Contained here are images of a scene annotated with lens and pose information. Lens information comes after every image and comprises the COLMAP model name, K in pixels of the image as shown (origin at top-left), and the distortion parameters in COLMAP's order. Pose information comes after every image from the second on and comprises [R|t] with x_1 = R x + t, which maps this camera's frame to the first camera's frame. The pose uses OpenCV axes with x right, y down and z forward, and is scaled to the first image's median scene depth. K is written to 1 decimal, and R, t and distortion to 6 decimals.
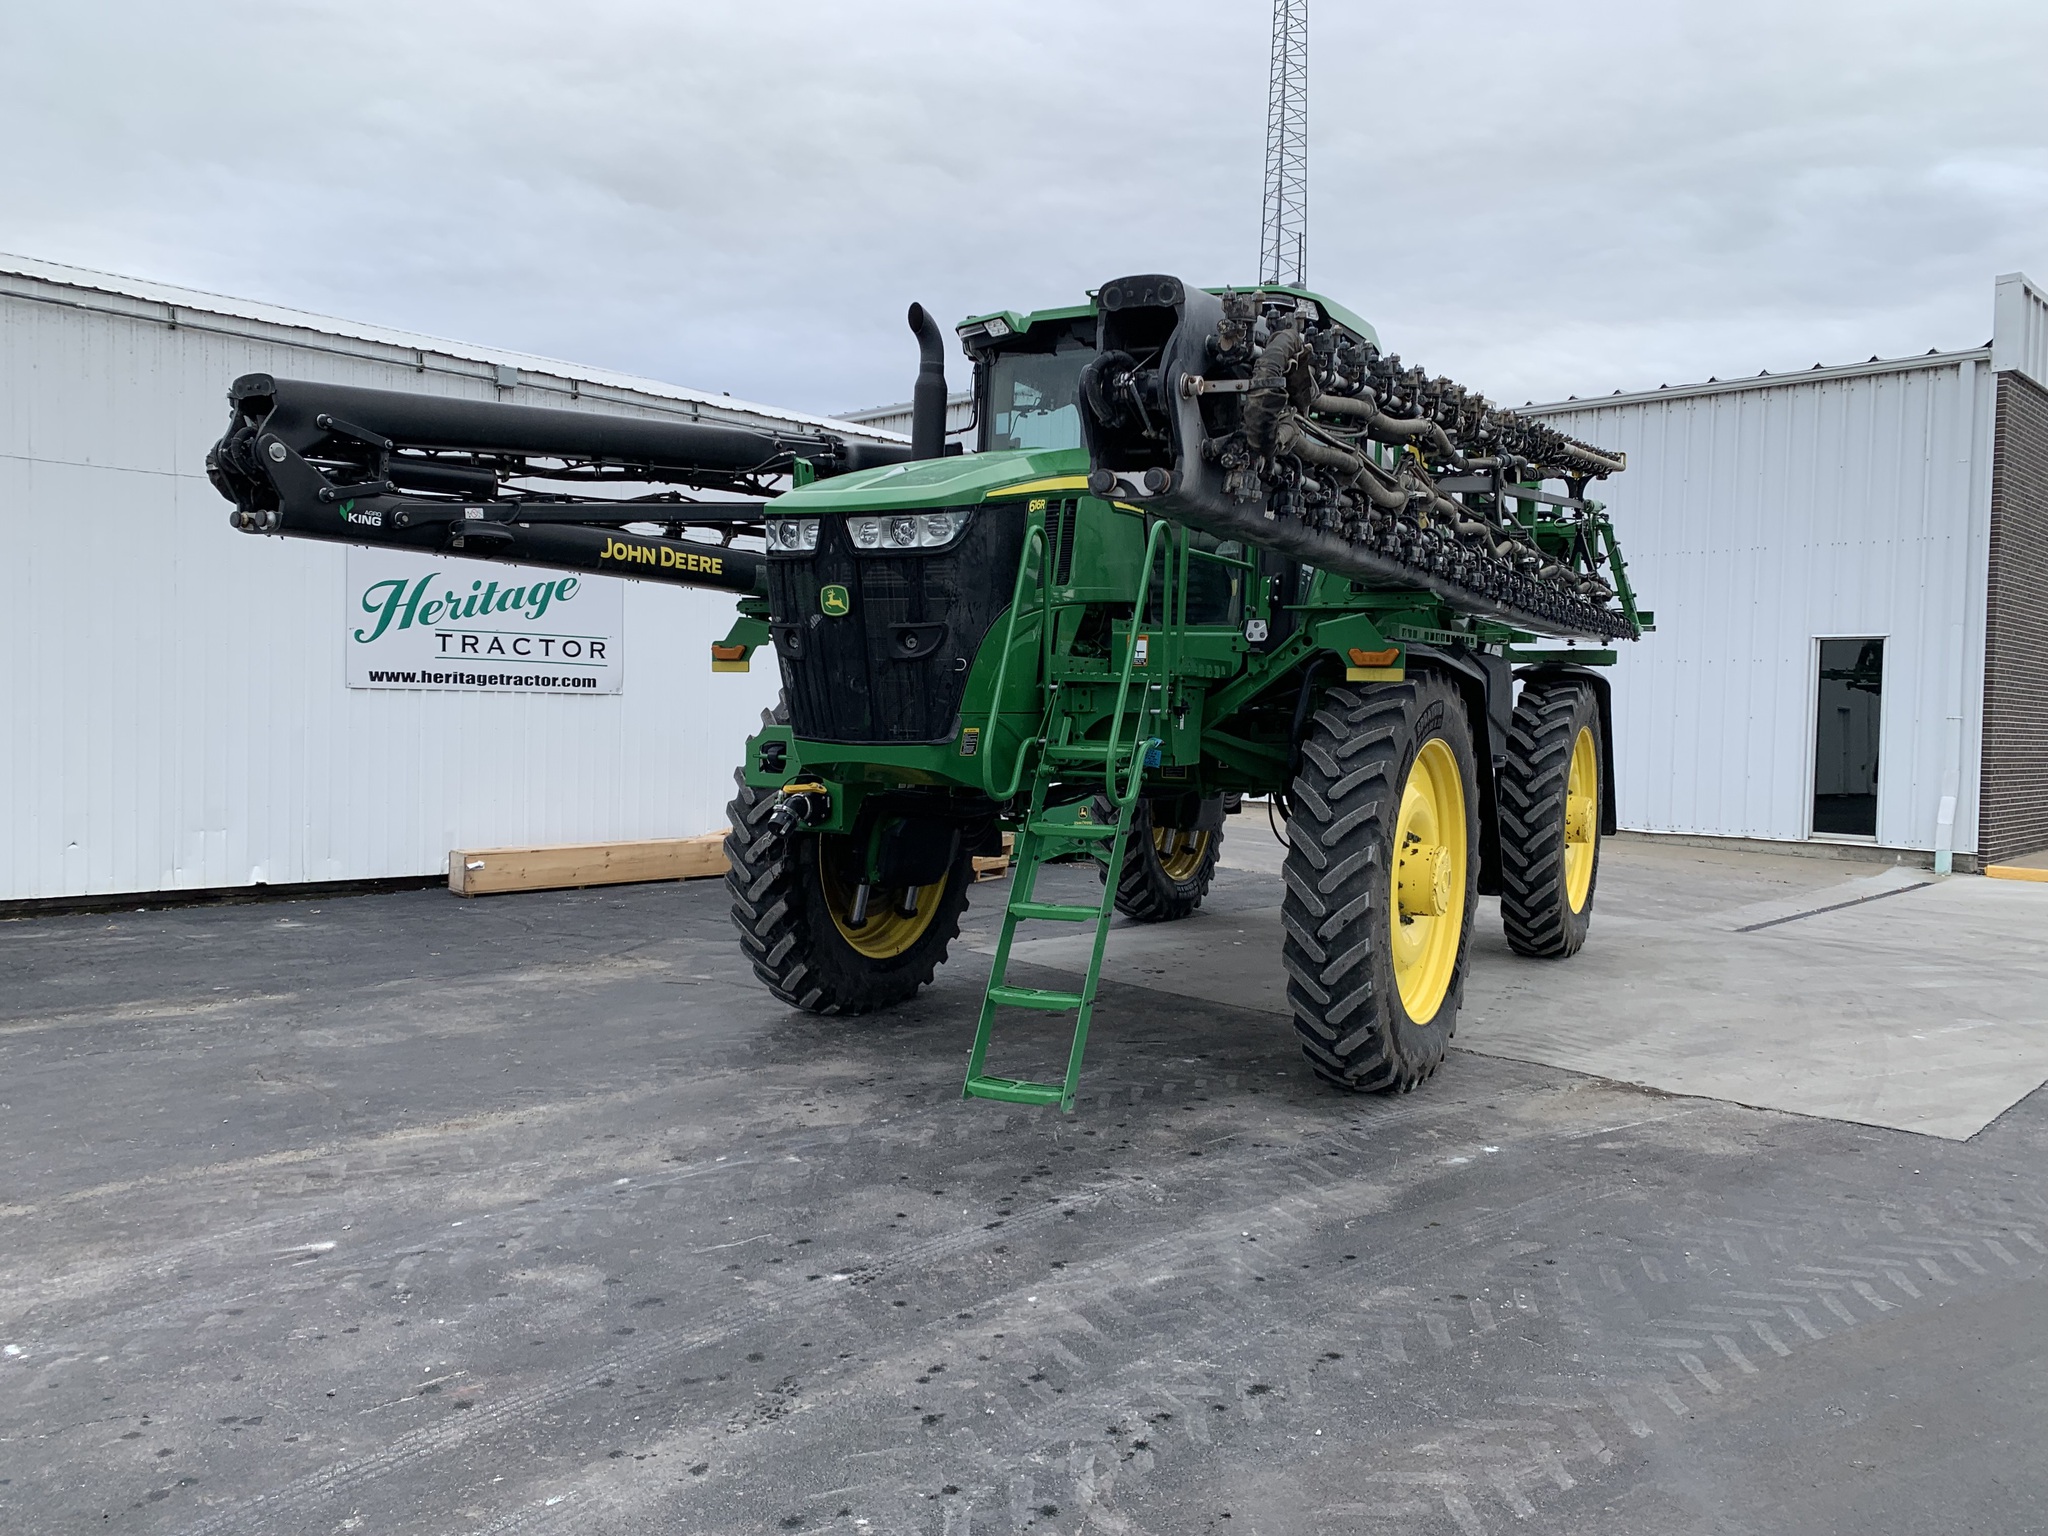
lens RADIAL K [[1562.2, 0, 1015.3], [0, 1562.2, 769.4], [0, 0, 1]] dist [0.044335, -0.063368]
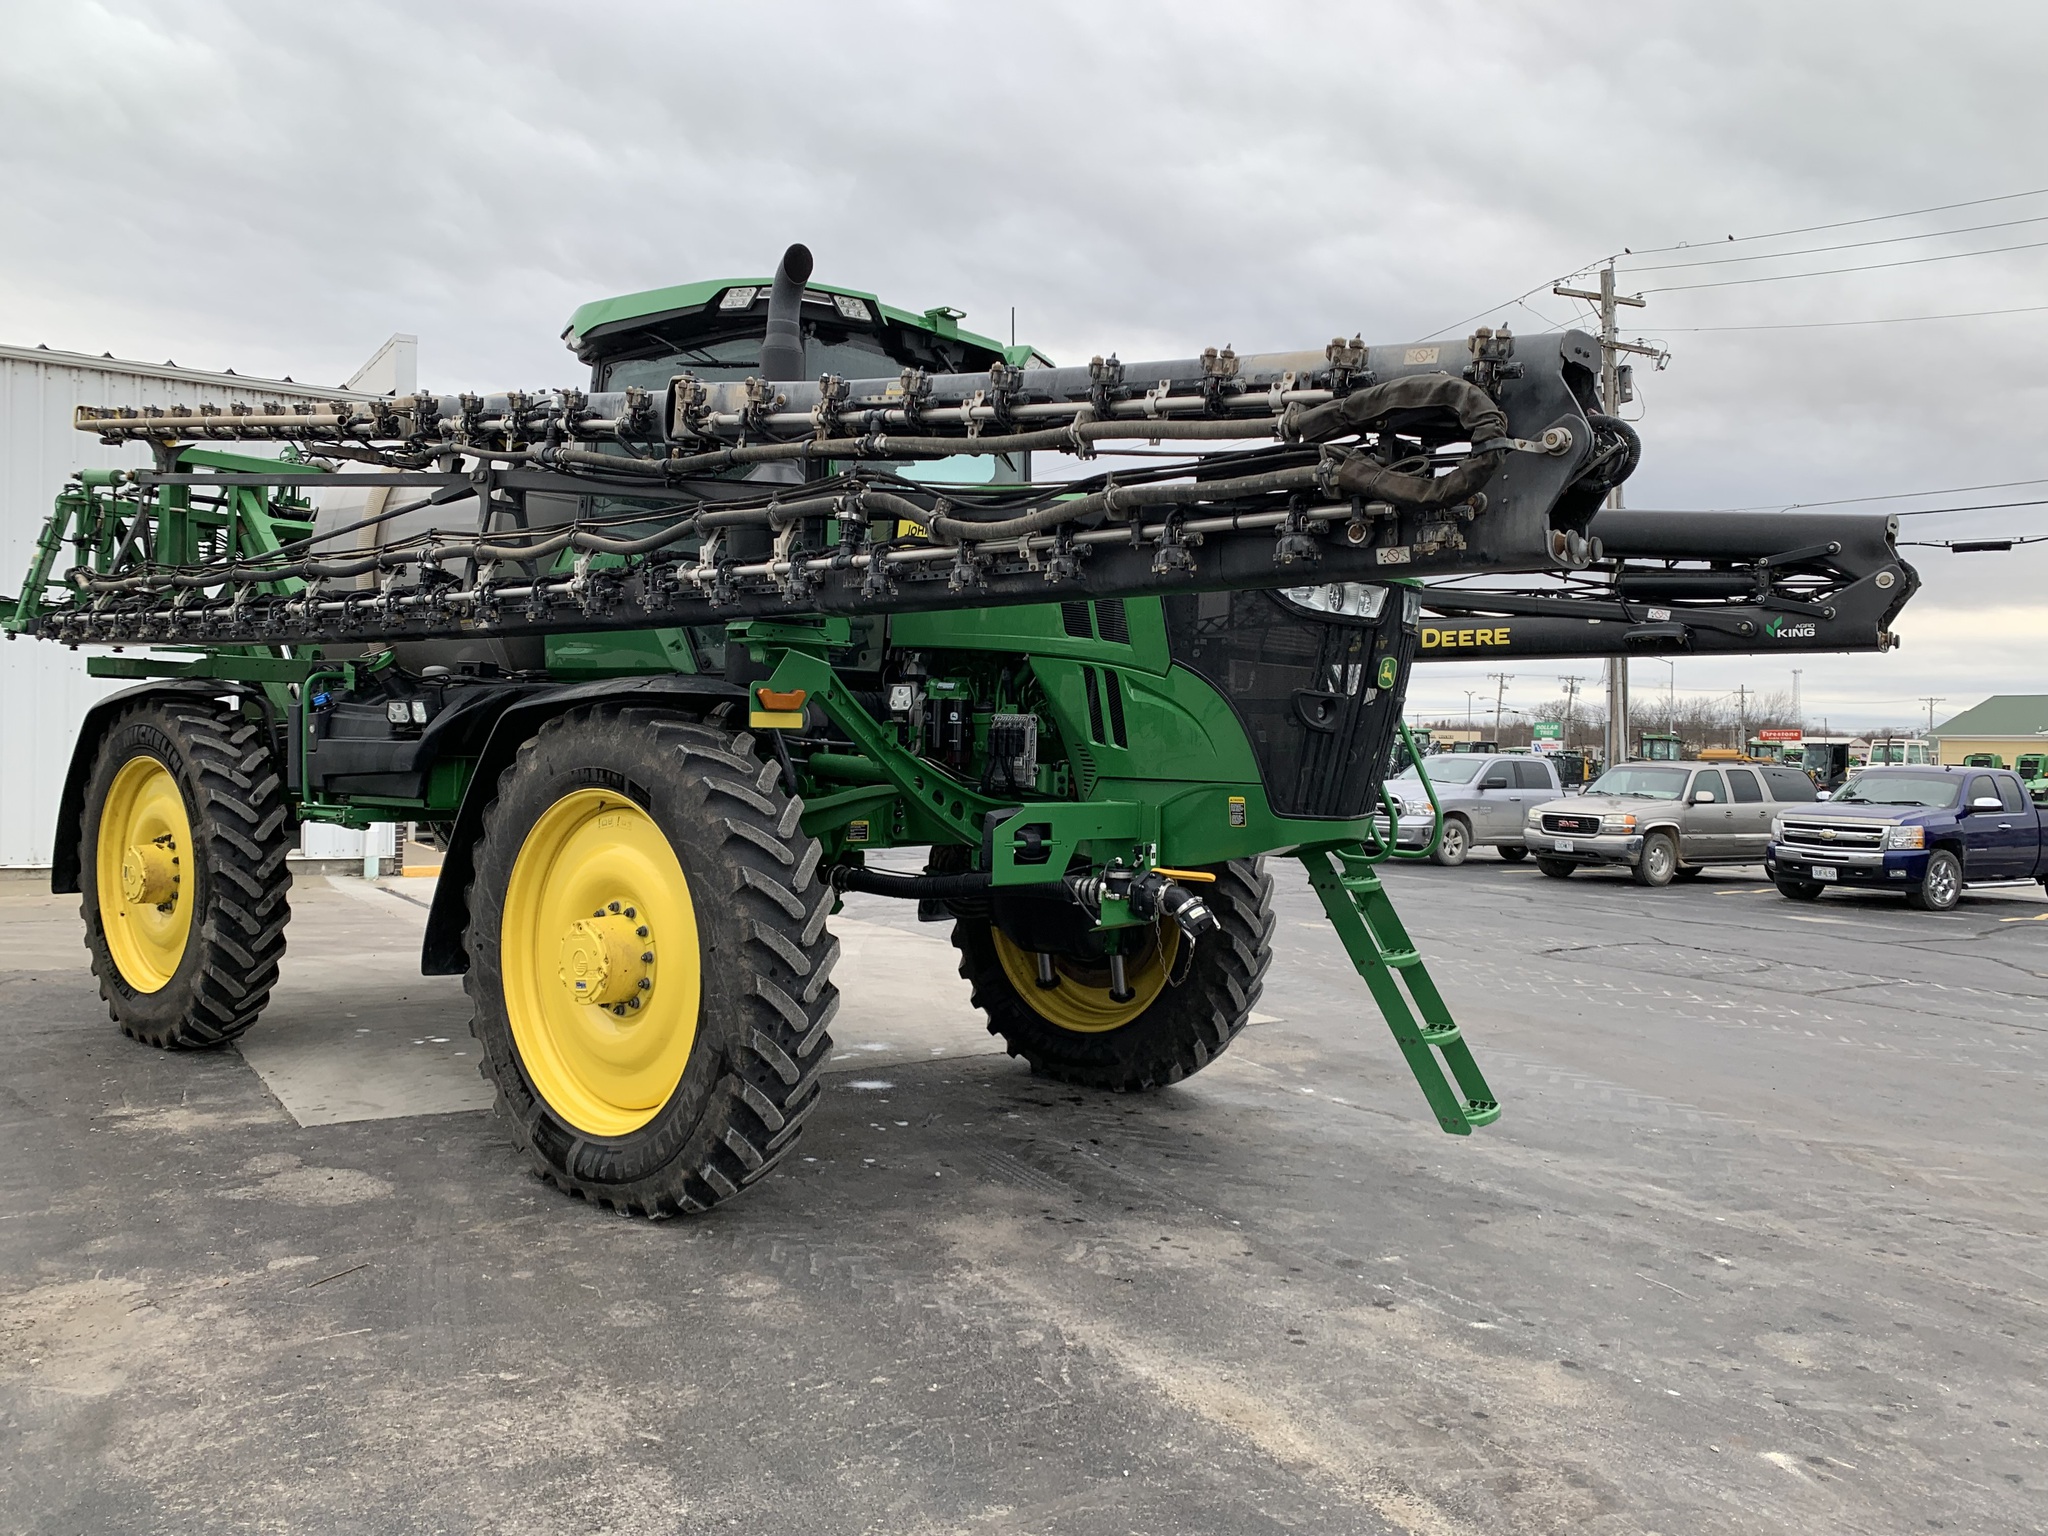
lens RADIAL K [[1571.2, 0, 1034.6], [0, 1571.2, 778.1], [0, 0, 1]] dist [0.000315, 0.018123]
pose [[0.200445, -0.040032, 0.978887, -1.129098], [0.026898, 0.999013, 0.035347, -0.084387], [-0.979336, 0.019245, 0.201324, 1.032113]]
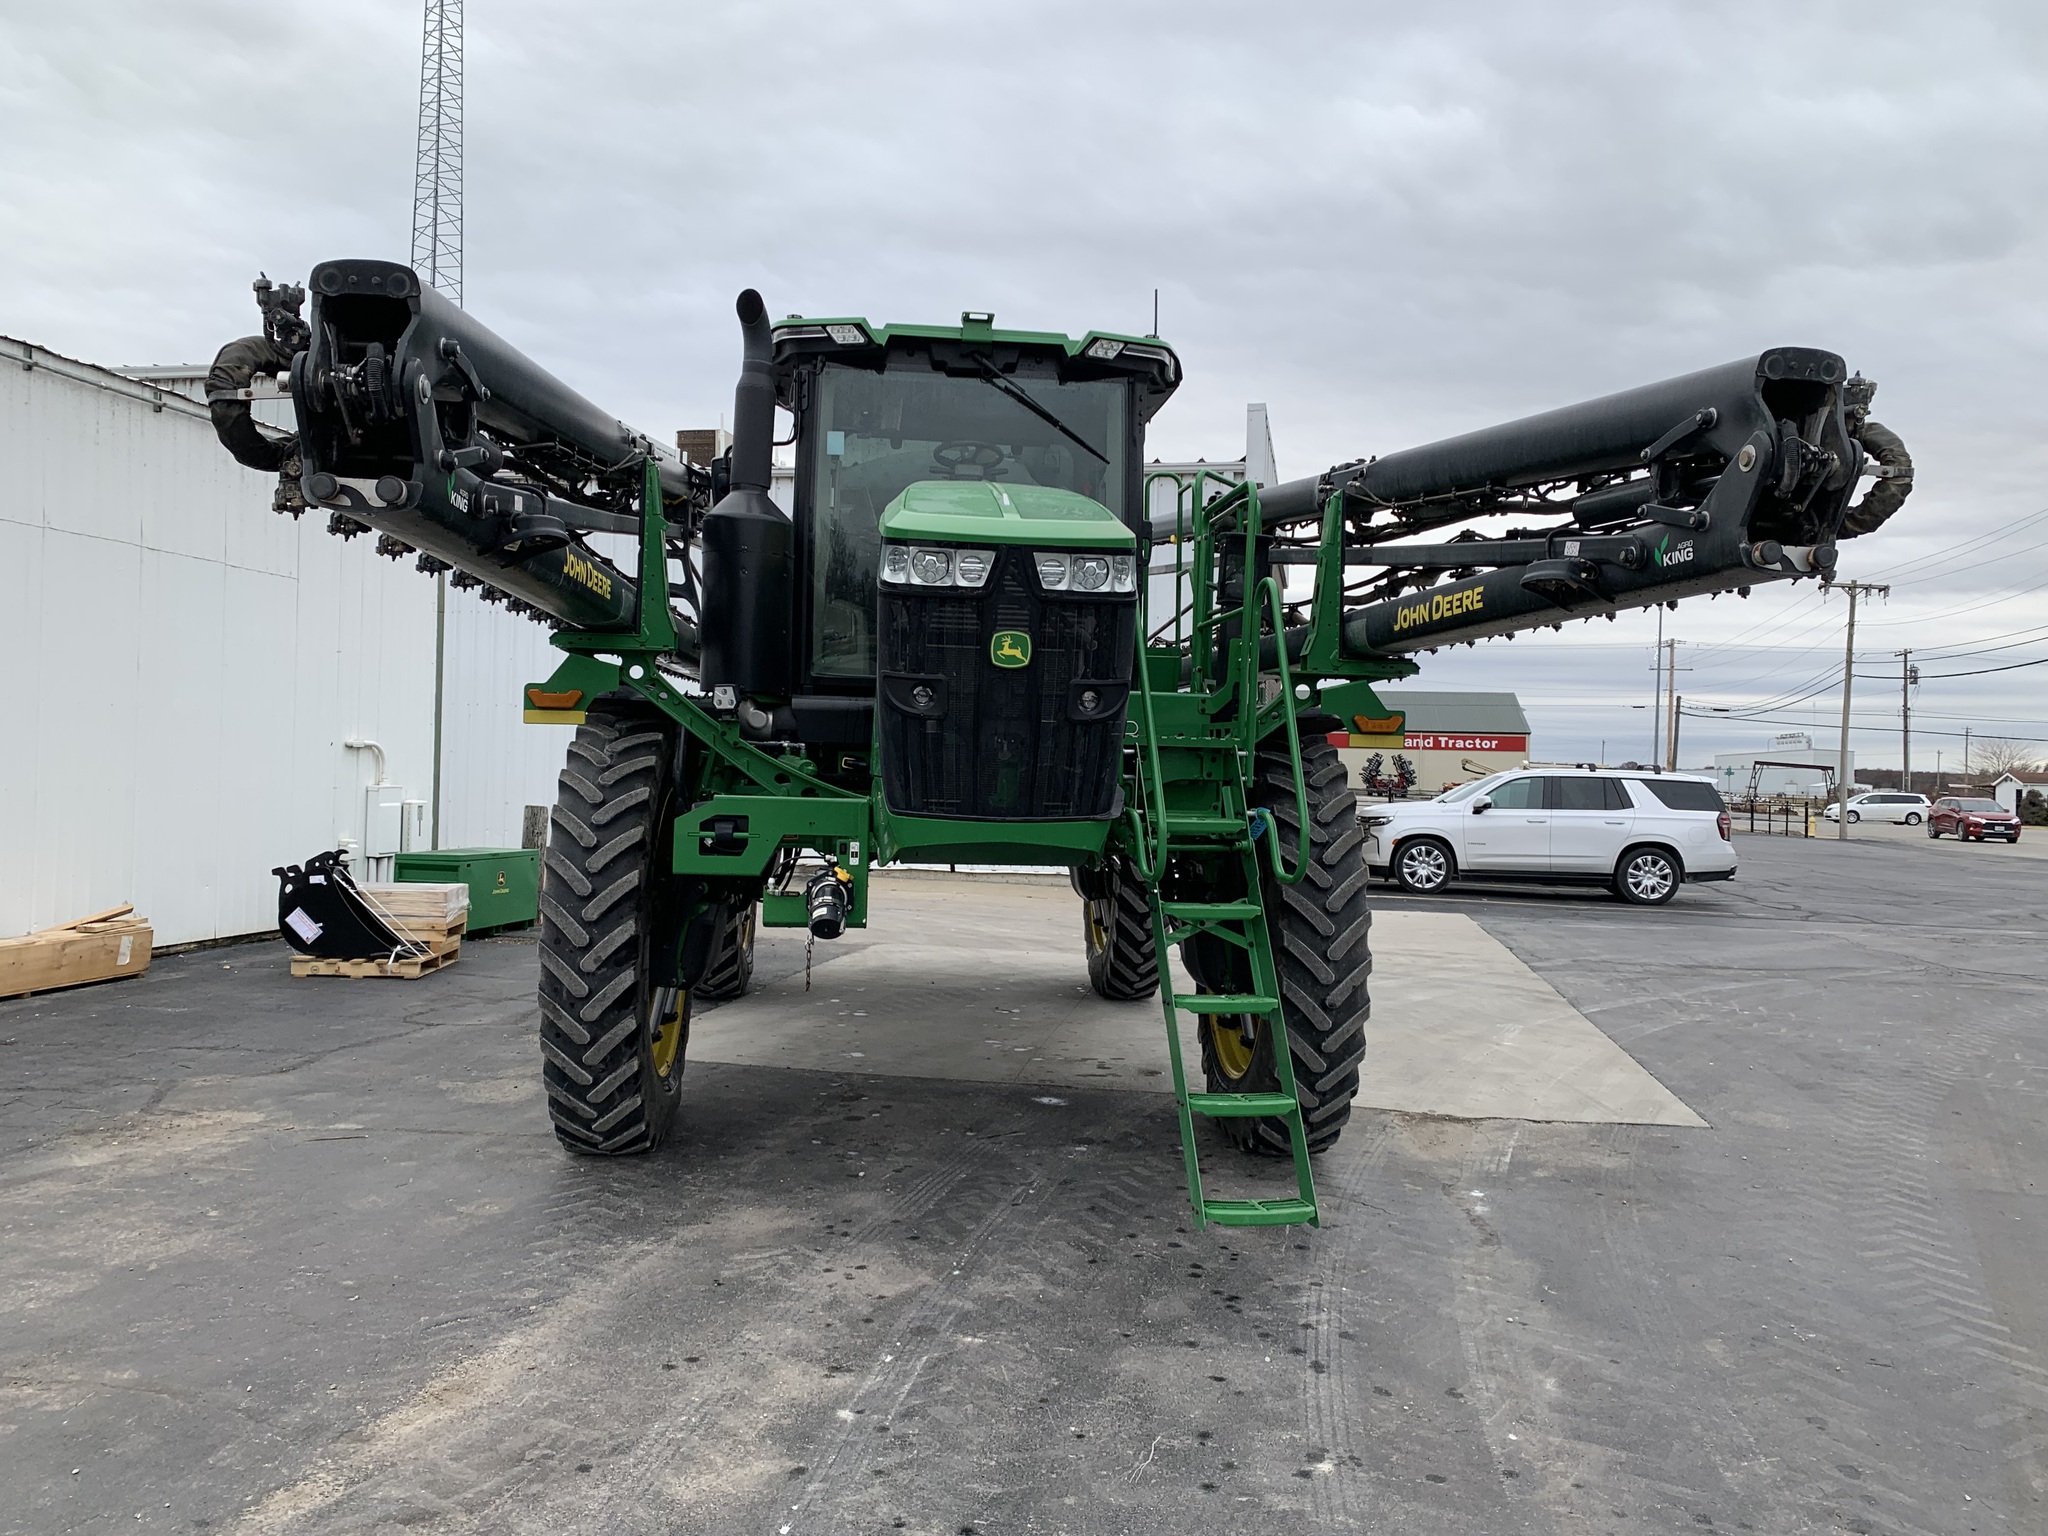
lens RADIAL K [[1571.2, 0, 1034.6], [0, 1571.2, 778.1], [0, 0, 1]] dist [0.000315, 0.018123]
pose [[0.825061, -0.003891, 0.565030, -0.580845], [0.016105, 0.999732, -0.016631, -0.026513], [-0.564814, 0.022821, 0.824903, 0.314649]]
